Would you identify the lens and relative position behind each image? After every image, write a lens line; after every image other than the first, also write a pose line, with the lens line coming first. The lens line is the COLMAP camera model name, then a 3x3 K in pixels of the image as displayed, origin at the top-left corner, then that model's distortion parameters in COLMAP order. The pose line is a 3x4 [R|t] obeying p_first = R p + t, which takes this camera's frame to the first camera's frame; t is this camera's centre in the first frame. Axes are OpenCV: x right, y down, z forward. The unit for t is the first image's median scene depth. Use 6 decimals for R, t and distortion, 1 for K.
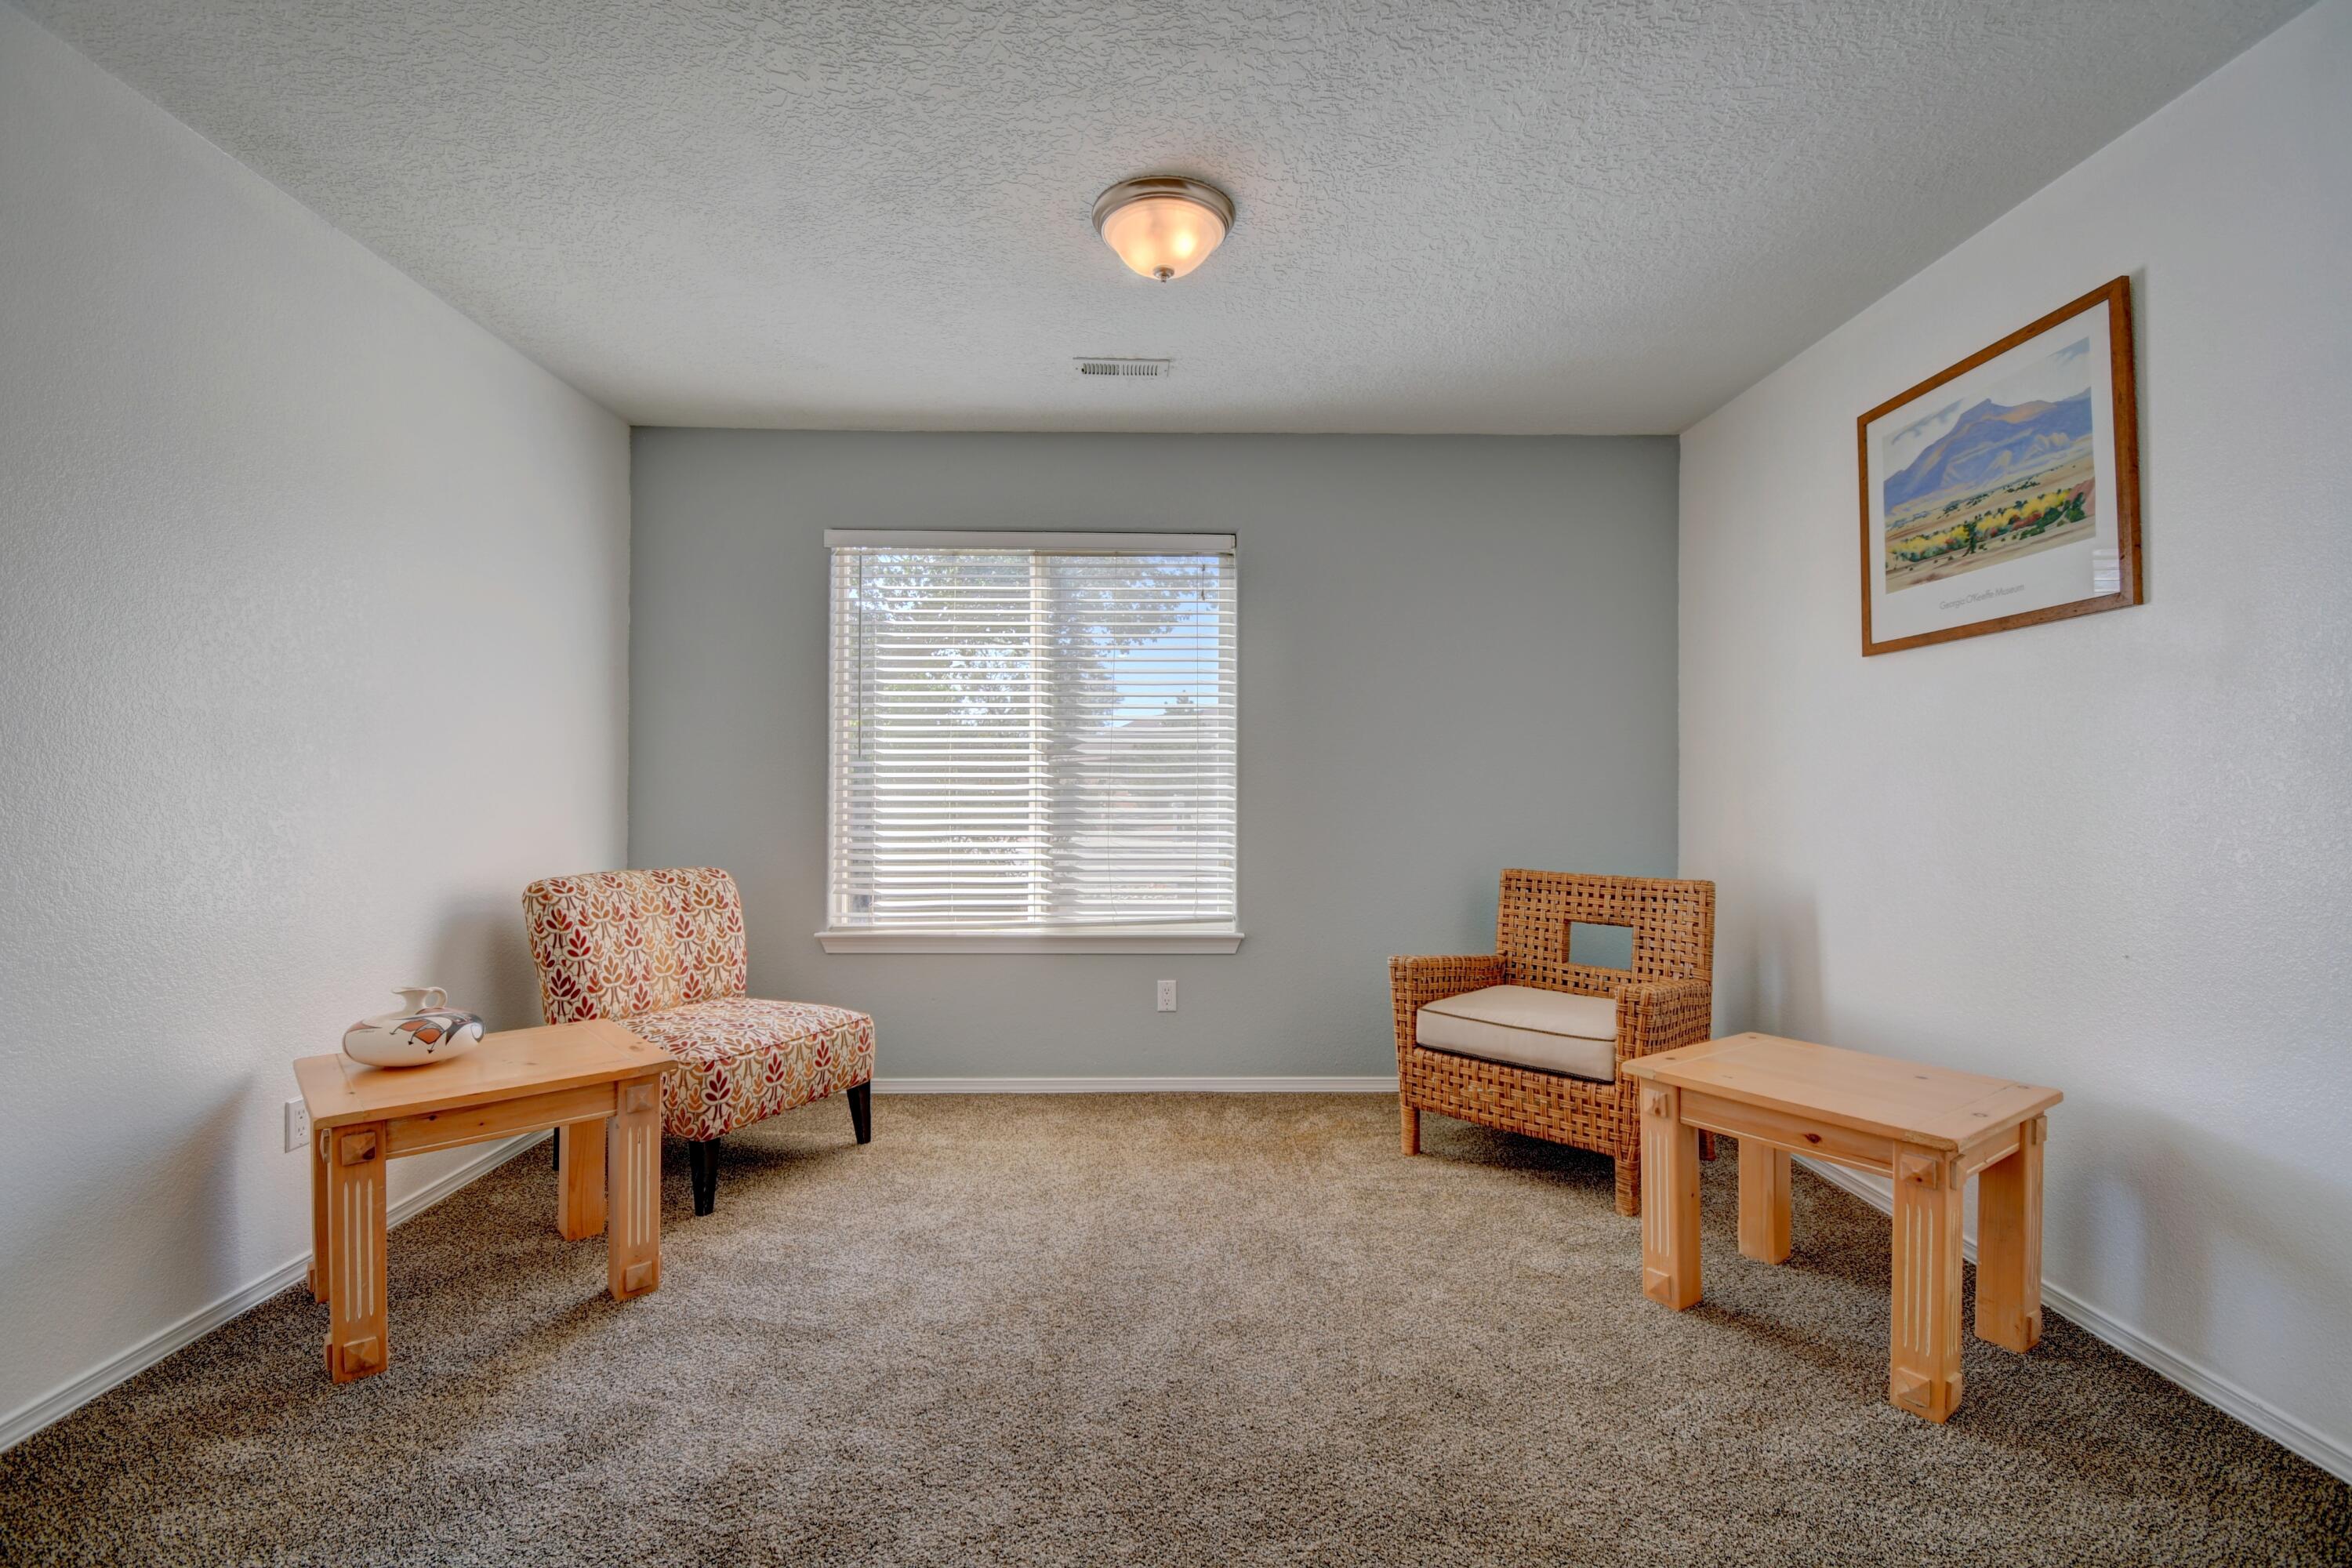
lens RADIAL K [[1045.8, 0, 1169.2], [0, 1045.8, 788.0], [0, 0, 1]] dist [-0.008886, -0.003110]
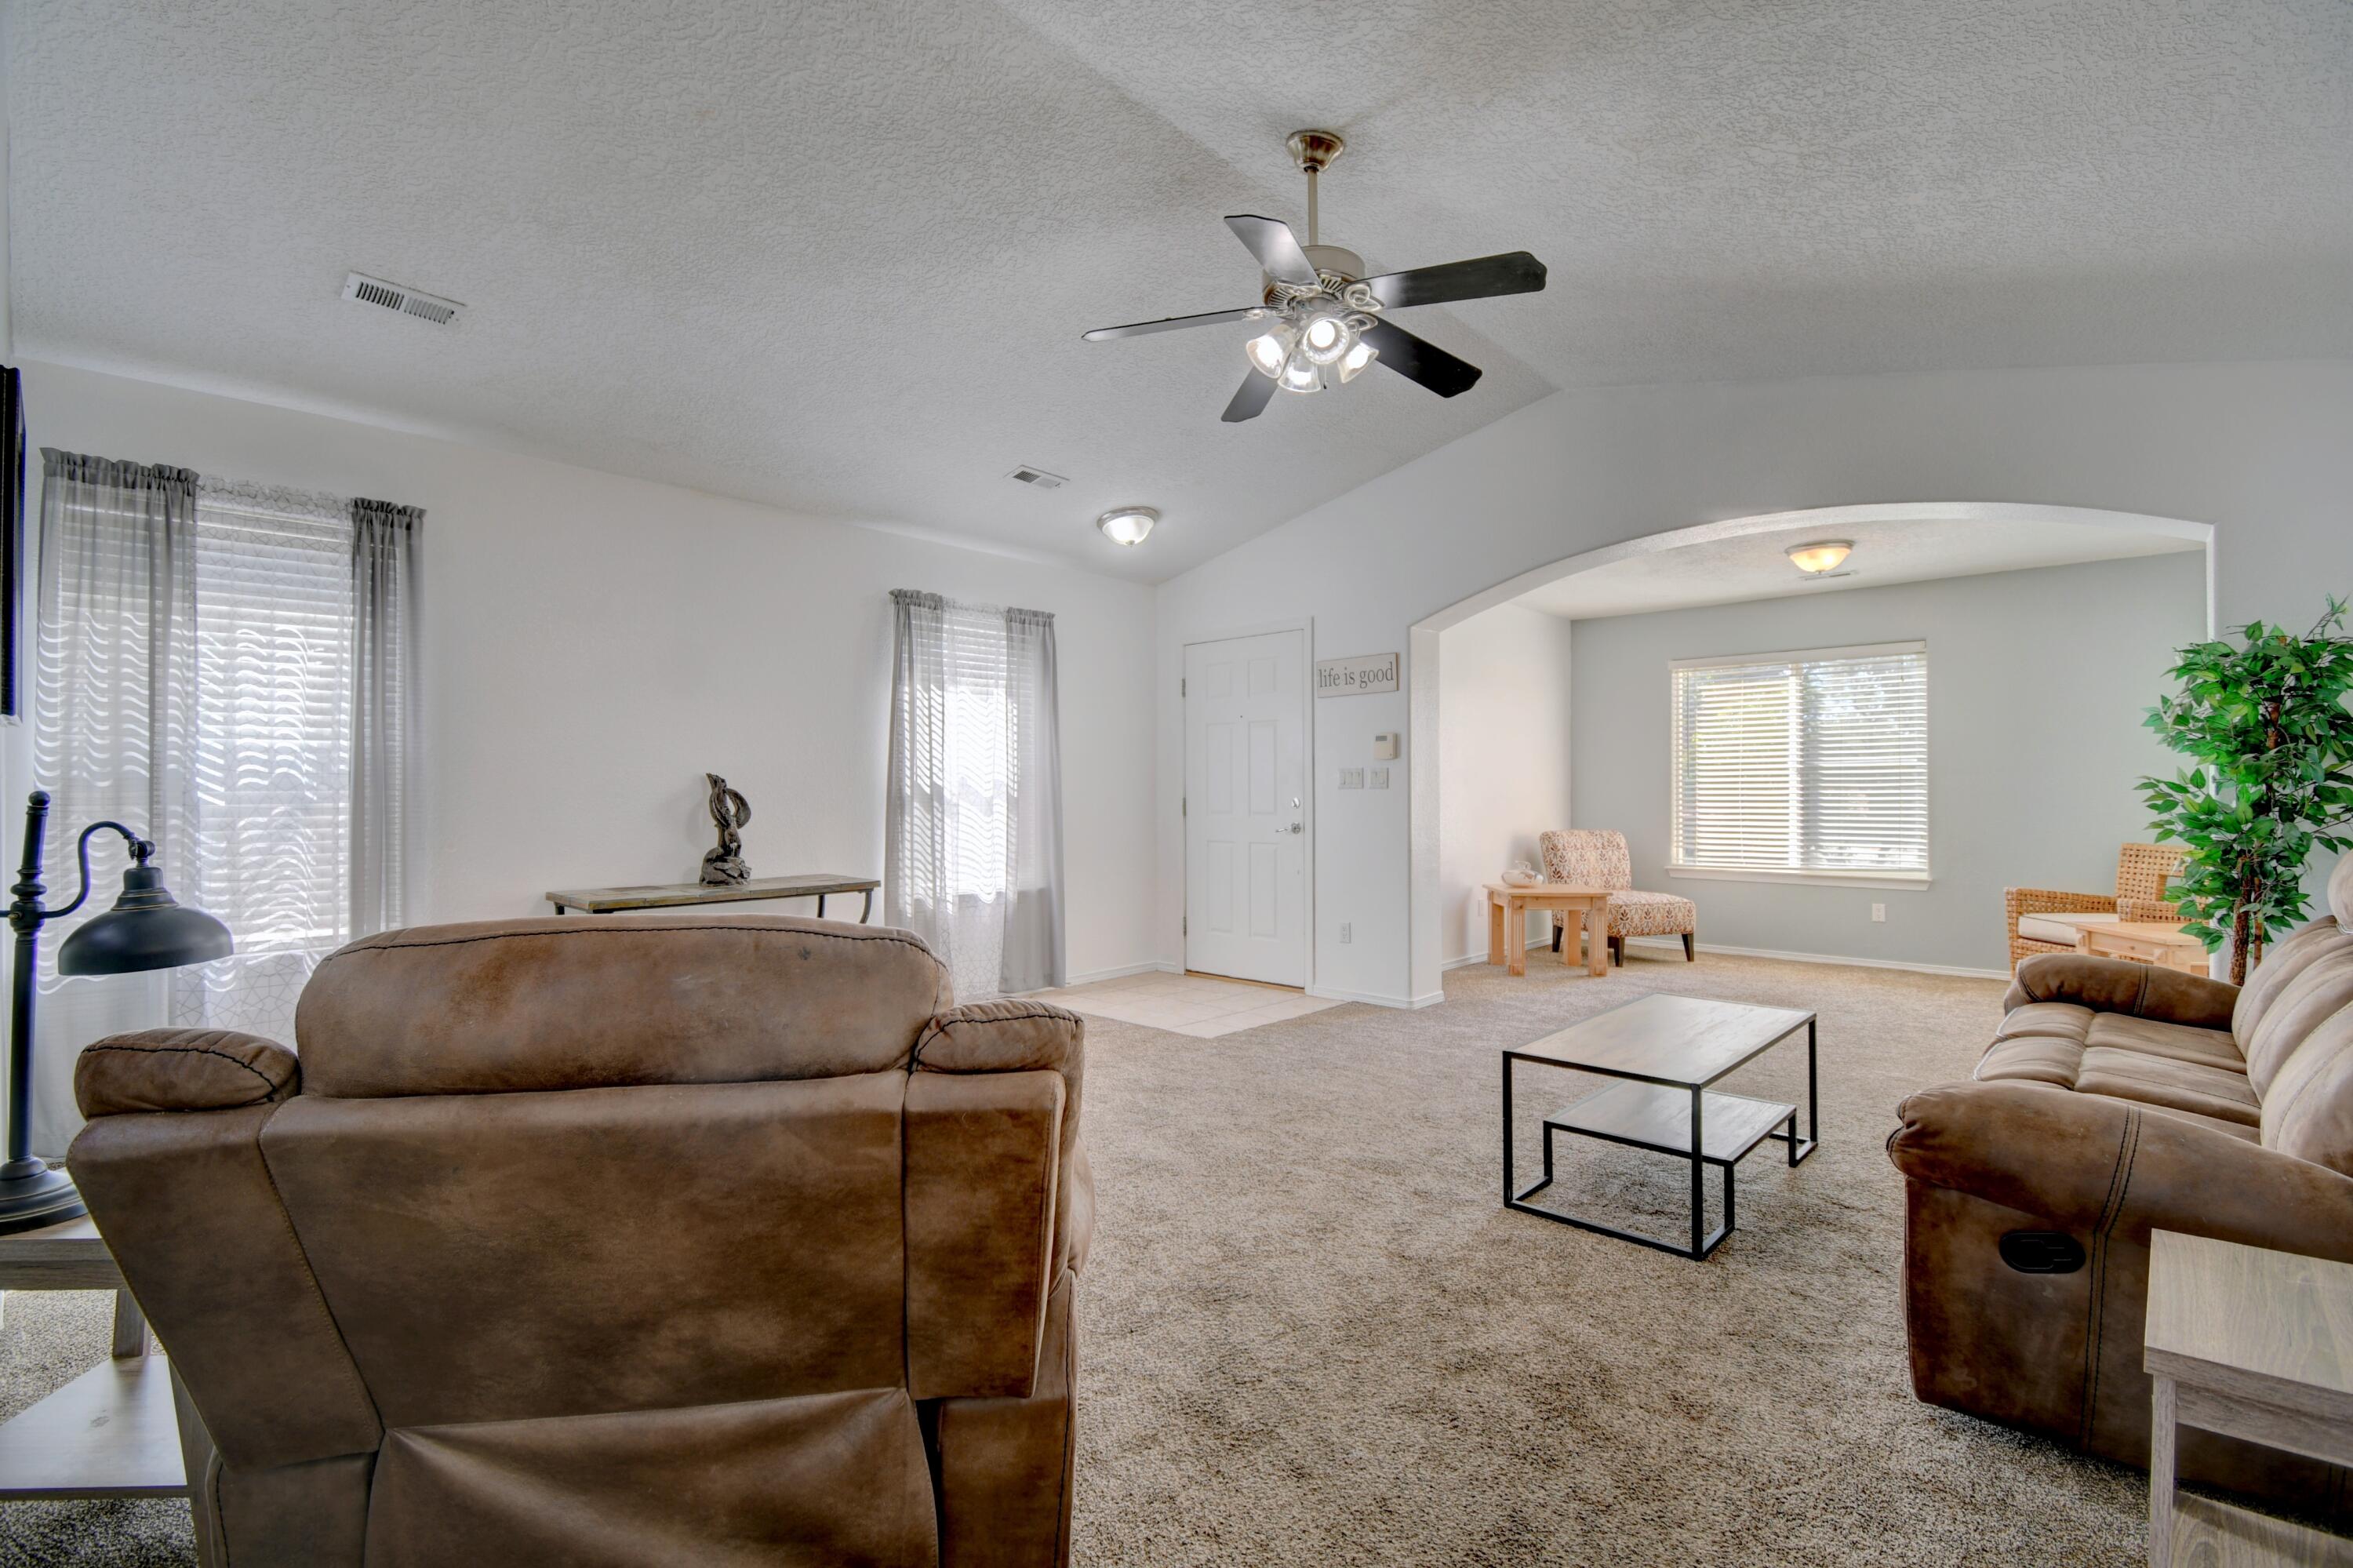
lens RADIAL K [[1046.3, 0, 1164.7], [0, 1046.3, 789.5], [0, 0, 1]] dist [-0.008886, -0.003110]
pose [[0.721860, -0.006973, -0.692004, 0.370510], [0.001703, 0.999964, -0.008299, 0.009069], [0.692037, 0.004812, 0.721846, -1.157168]]
